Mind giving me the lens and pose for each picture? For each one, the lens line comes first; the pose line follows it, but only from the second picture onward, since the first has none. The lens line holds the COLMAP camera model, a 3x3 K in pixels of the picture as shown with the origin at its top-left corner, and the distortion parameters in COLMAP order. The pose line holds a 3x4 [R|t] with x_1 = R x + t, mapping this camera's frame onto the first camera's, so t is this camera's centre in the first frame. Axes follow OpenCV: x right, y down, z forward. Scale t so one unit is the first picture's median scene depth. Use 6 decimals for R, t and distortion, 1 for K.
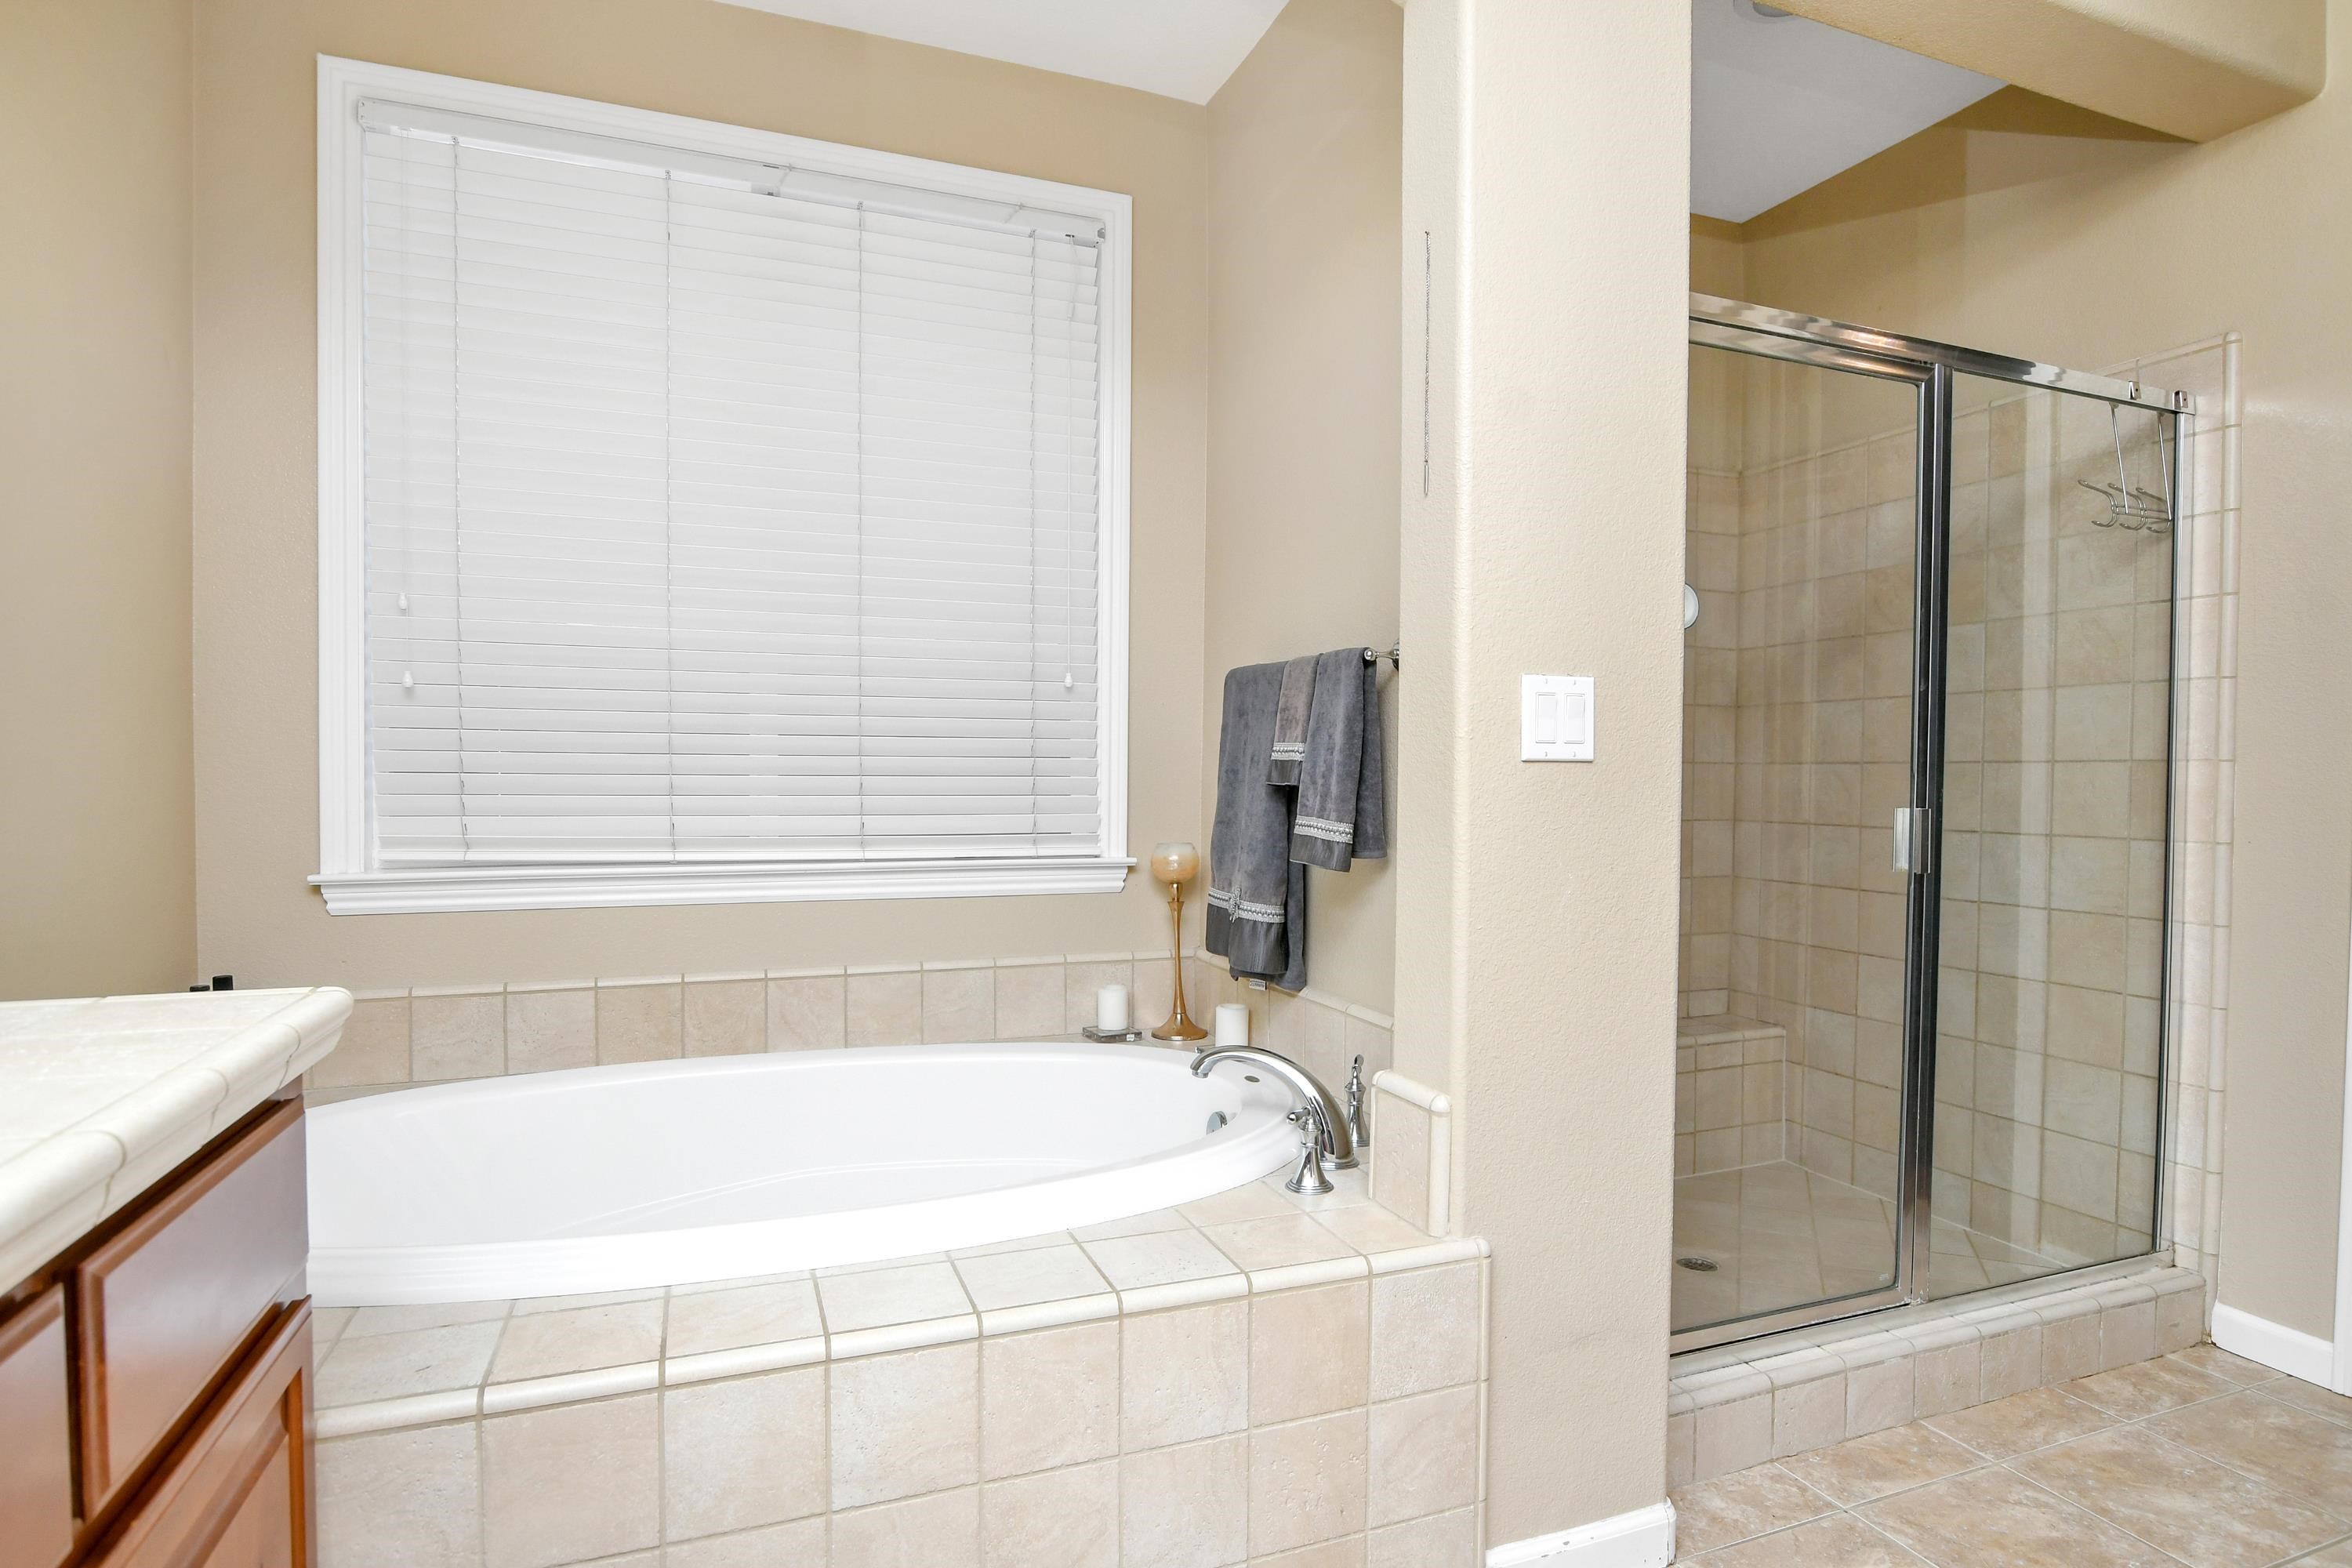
lens RADIAL K [[1262.1, 0, 1187.7], [0, 1262.1, 793.0], [0, 0, 1]] dist [-0.019711, 0.001423]
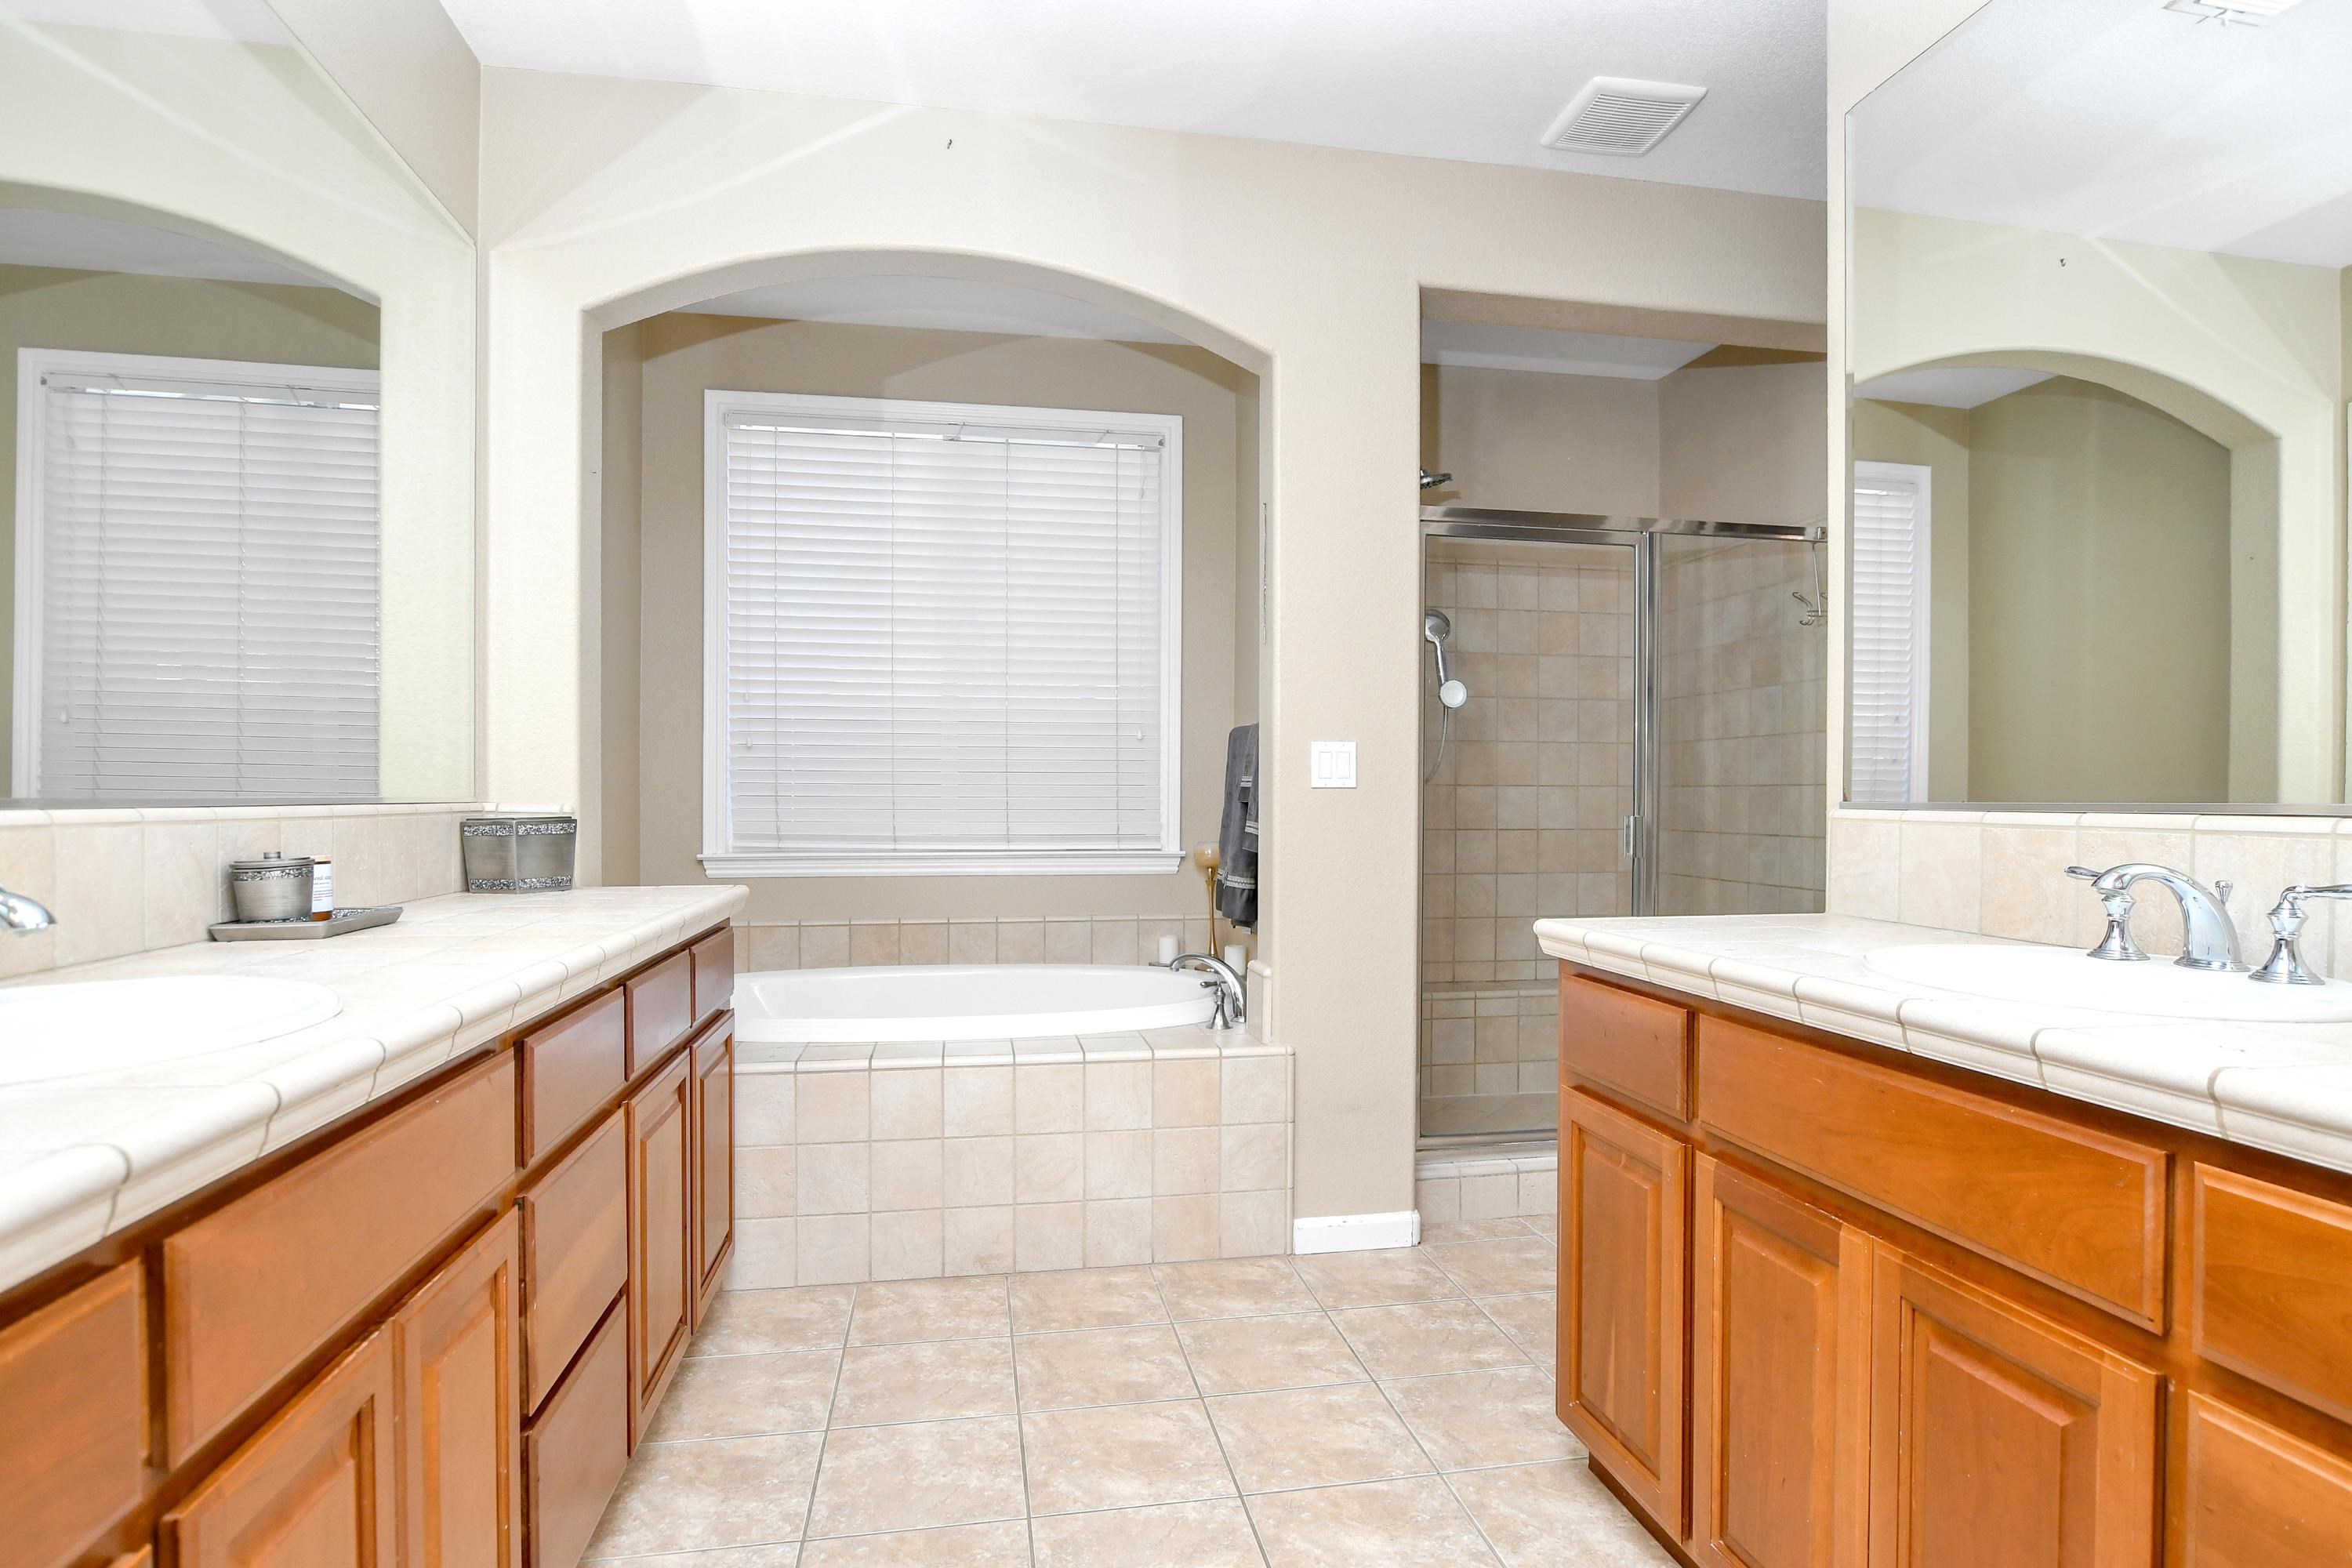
lens RADIAL K [[1262.1, 0, 1176.2], [0, 1262.1, 789.4], [0, 0, 1]] dist [-0.019711, 0.001423]
pose [[0.980308, -0.002876, -0.197453, 0.310102], [-0.001024, 0.999806, -0.019646, 0.009038], [0.197471, 0.019462, 0.980115, -0.611217]]
